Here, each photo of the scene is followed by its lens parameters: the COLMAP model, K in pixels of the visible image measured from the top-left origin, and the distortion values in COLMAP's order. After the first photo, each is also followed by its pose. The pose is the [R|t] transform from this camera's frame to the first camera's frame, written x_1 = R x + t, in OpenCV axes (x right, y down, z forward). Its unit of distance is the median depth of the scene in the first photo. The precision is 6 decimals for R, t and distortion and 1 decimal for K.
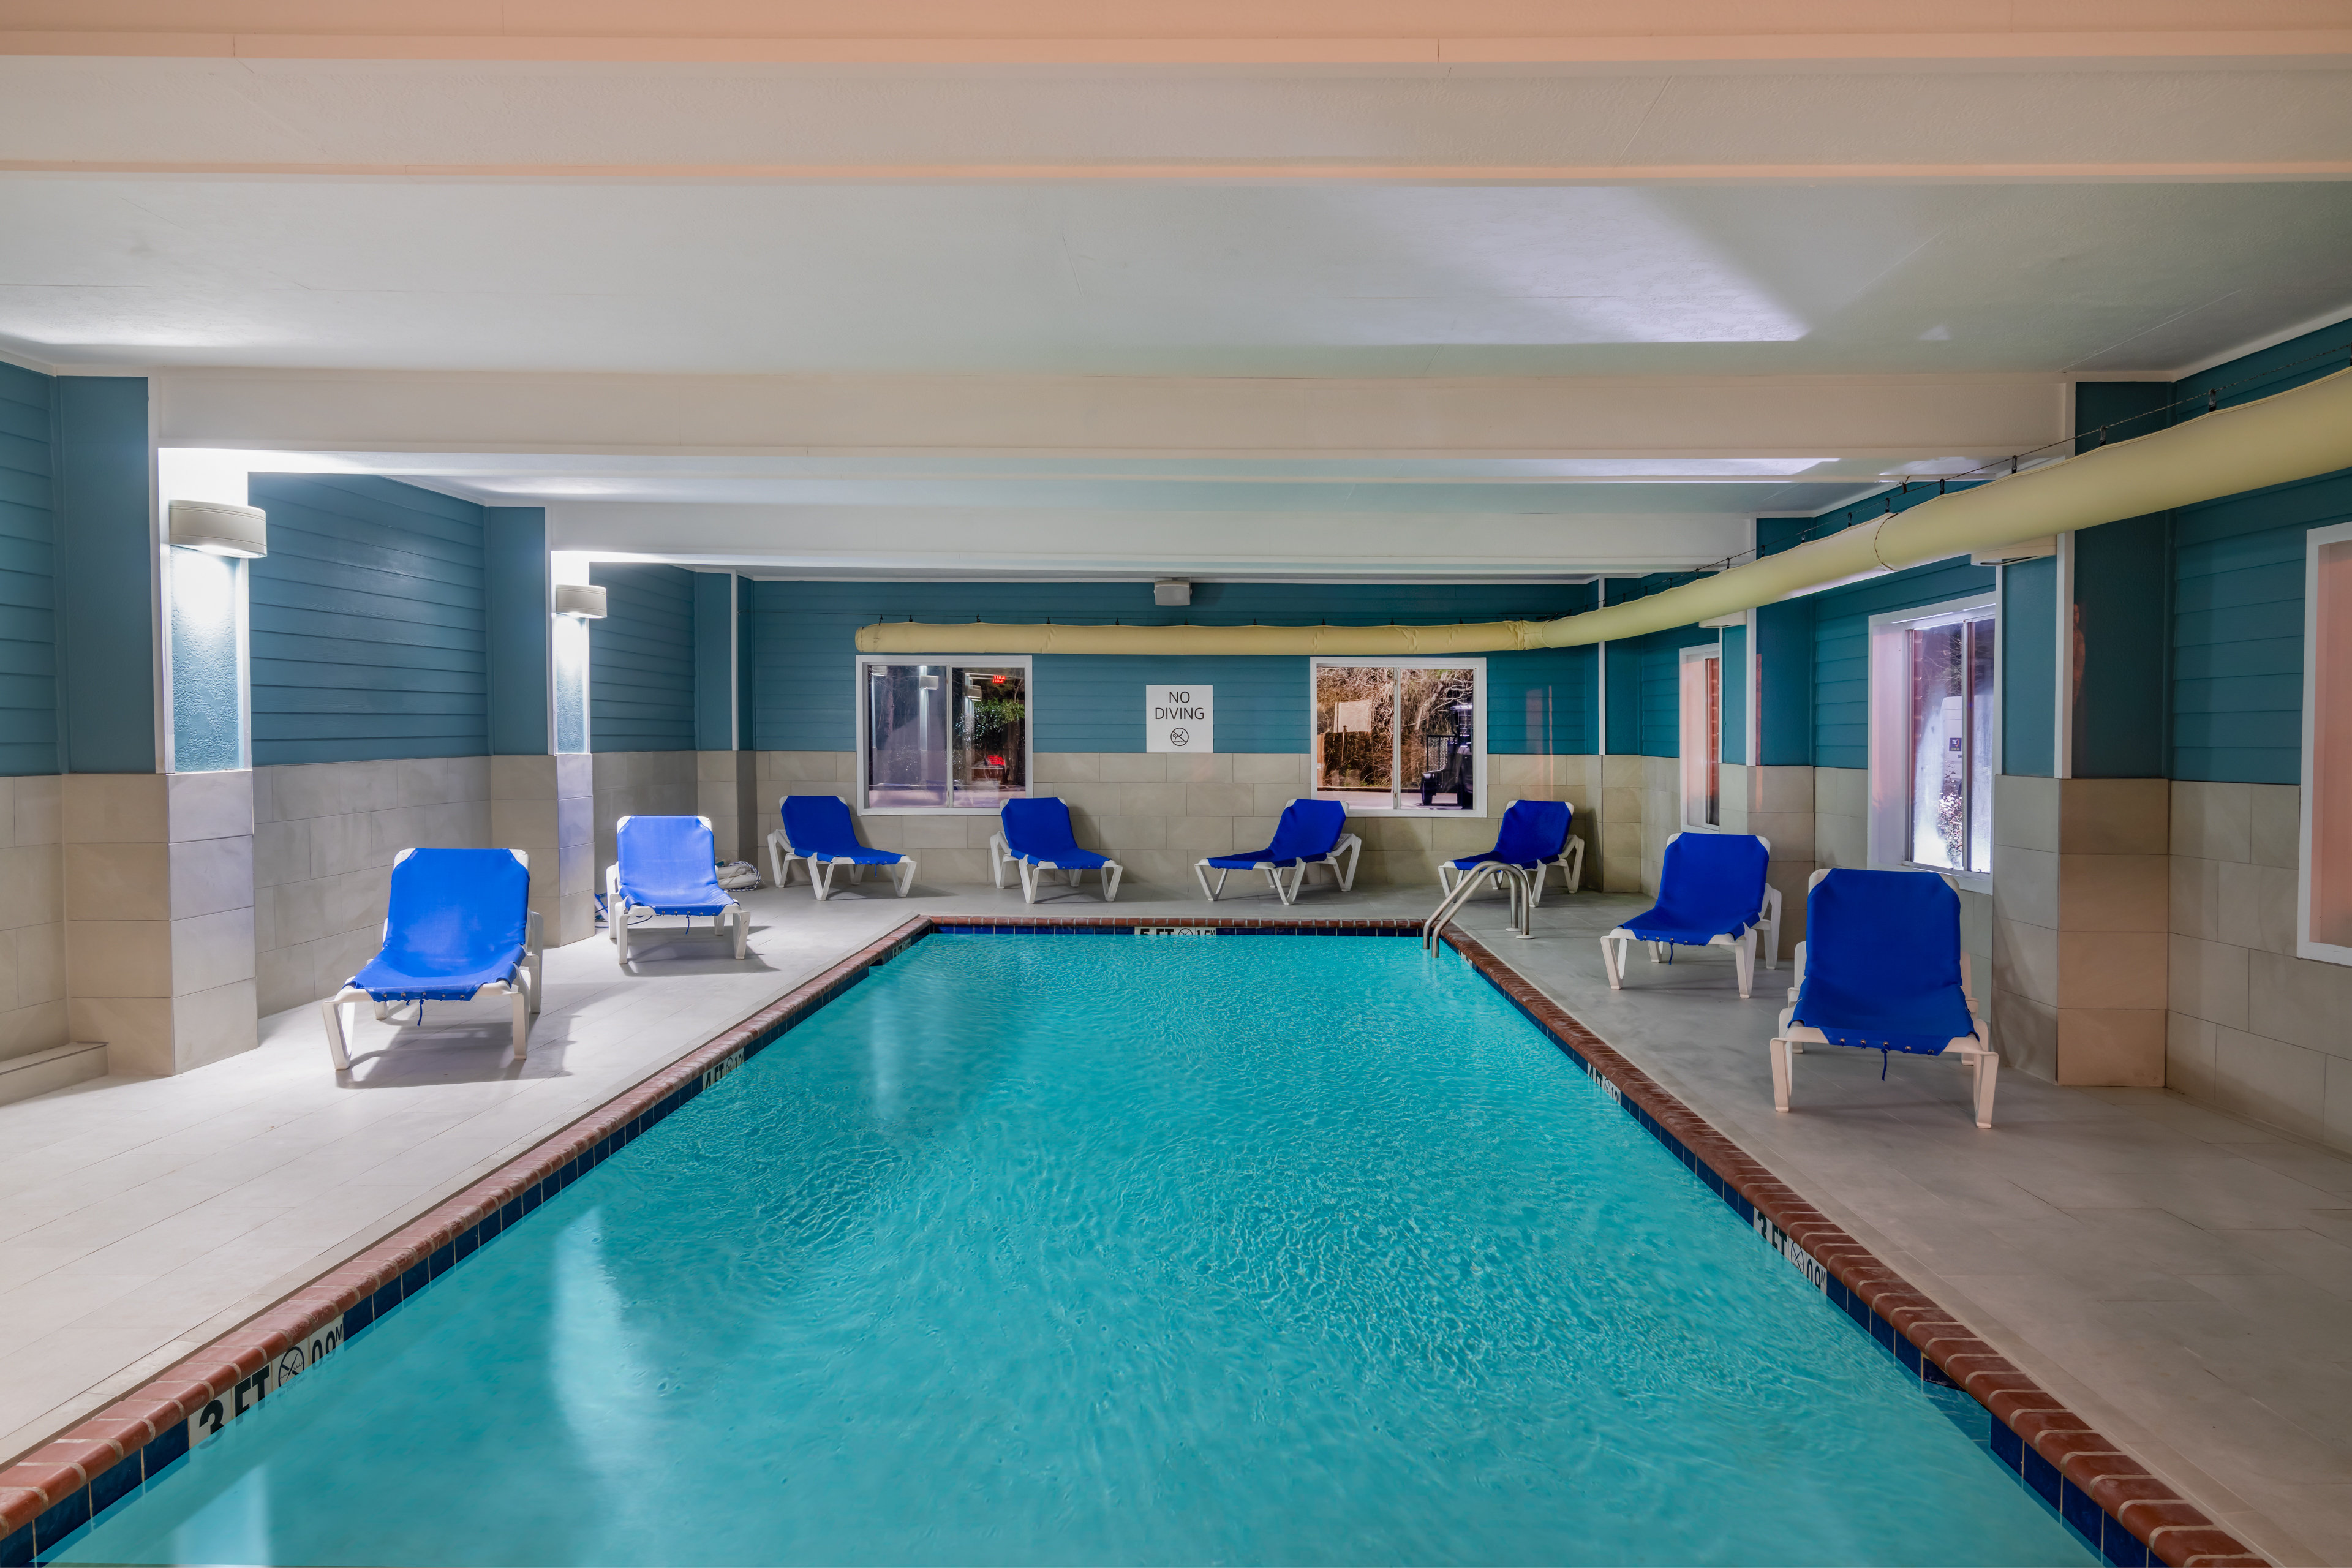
lens RADIAL K [[1789.7, 0, 1176.0], [0, 1789.7, 784.0], [0, 0, 1]] dist [0.003642, -0.003520]
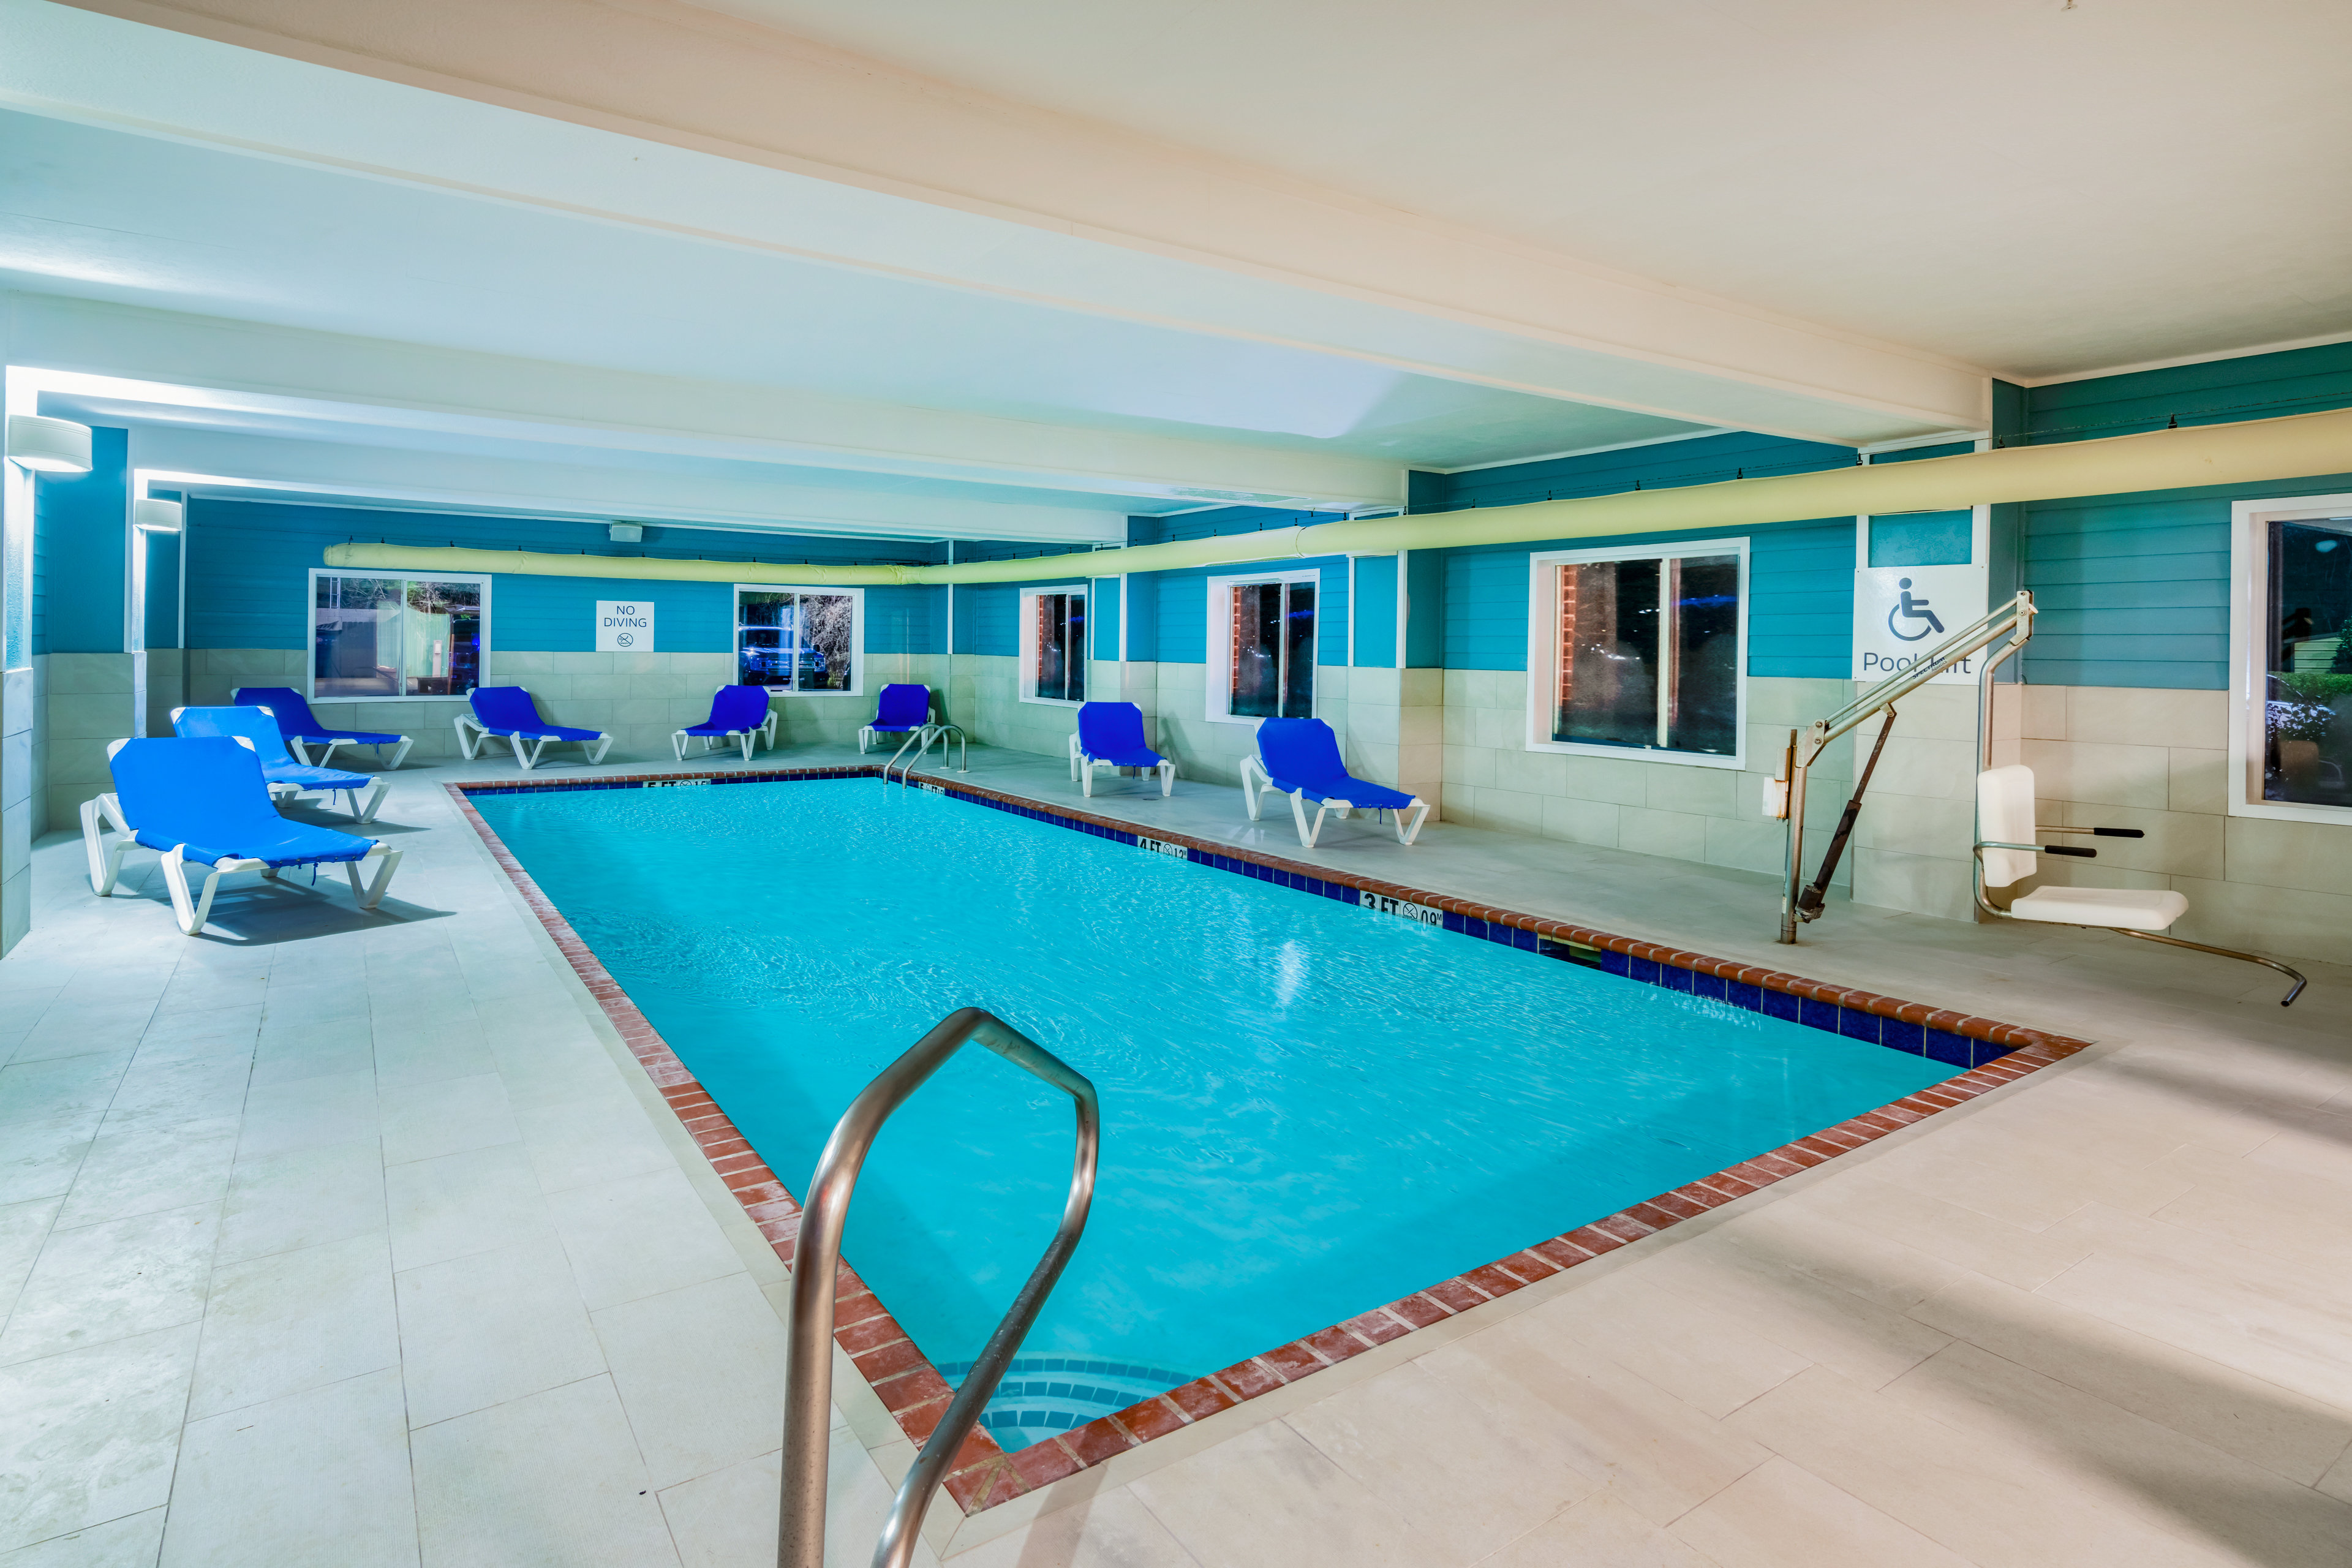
lens RADIAL K [[1237.6, 0, 1174.7], [0, 1237.6, 644.3], [0, 0, 1]] dist [-0.002439, -0.000616]
pose [[0.821301, 0.006265, 0.570461, -0.204323], [0.006639, 0.999767, -0.020537, -0.001404], [-0.570457, 0.020655, 0.821068, 0.007254]]
